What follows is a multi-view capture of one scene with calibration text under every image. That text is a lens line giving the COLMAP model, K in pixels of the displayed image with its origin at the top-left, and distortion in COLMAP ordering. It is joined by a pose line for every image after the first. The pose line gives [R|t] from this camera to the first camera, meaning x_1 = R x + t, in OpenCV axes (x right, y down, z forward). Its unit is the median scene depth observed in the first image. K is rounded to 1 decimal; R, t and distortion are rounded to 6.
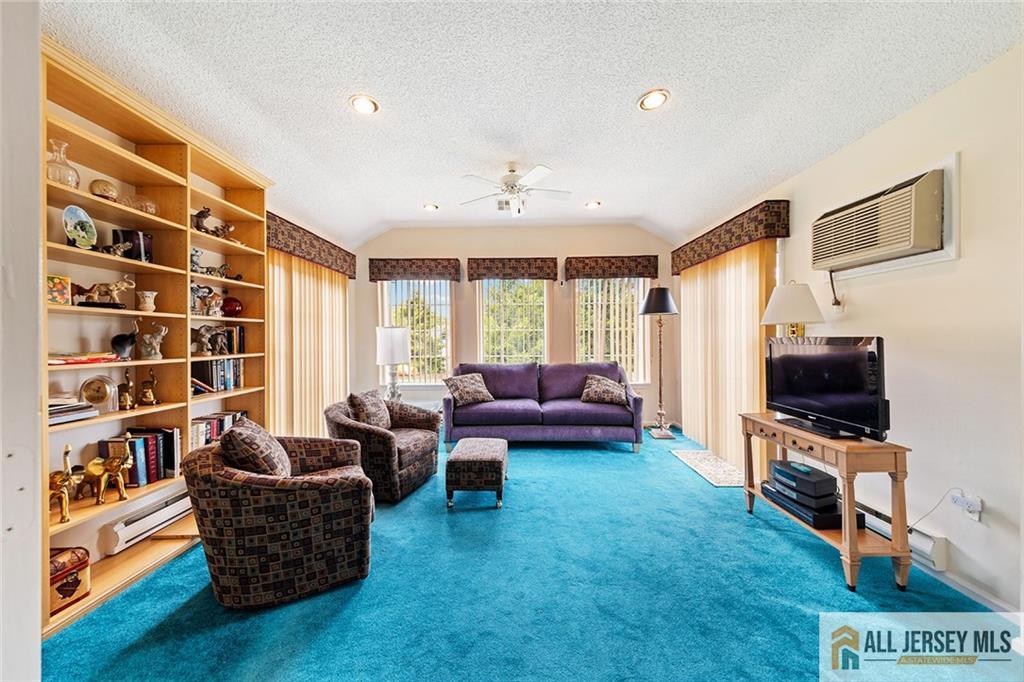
lens RADIAL K [[375.3, 0, 511.7], [0, 375.3, 340.5], [0, 0, 1]] dist [-0.015562, -0.000453]
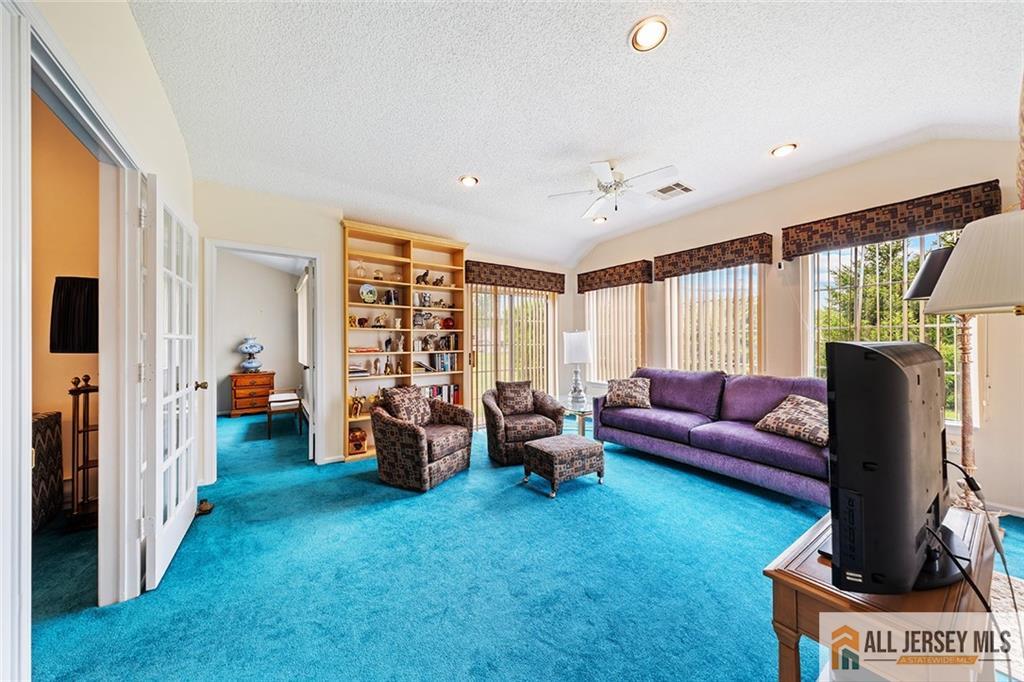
lens RADIAL K [[357.1, 0, 505.3], [0, 357.1, 340.6], [0, 0, 1]] dist [0.001592, -0.000078]
pose [[0.544070, -0.000053, -0.839040, 0.496345], [-0.005396, 0.999979, -0.003563, -0.003097], [0.839023, 0.006466, 0.544058, 0.209129]]
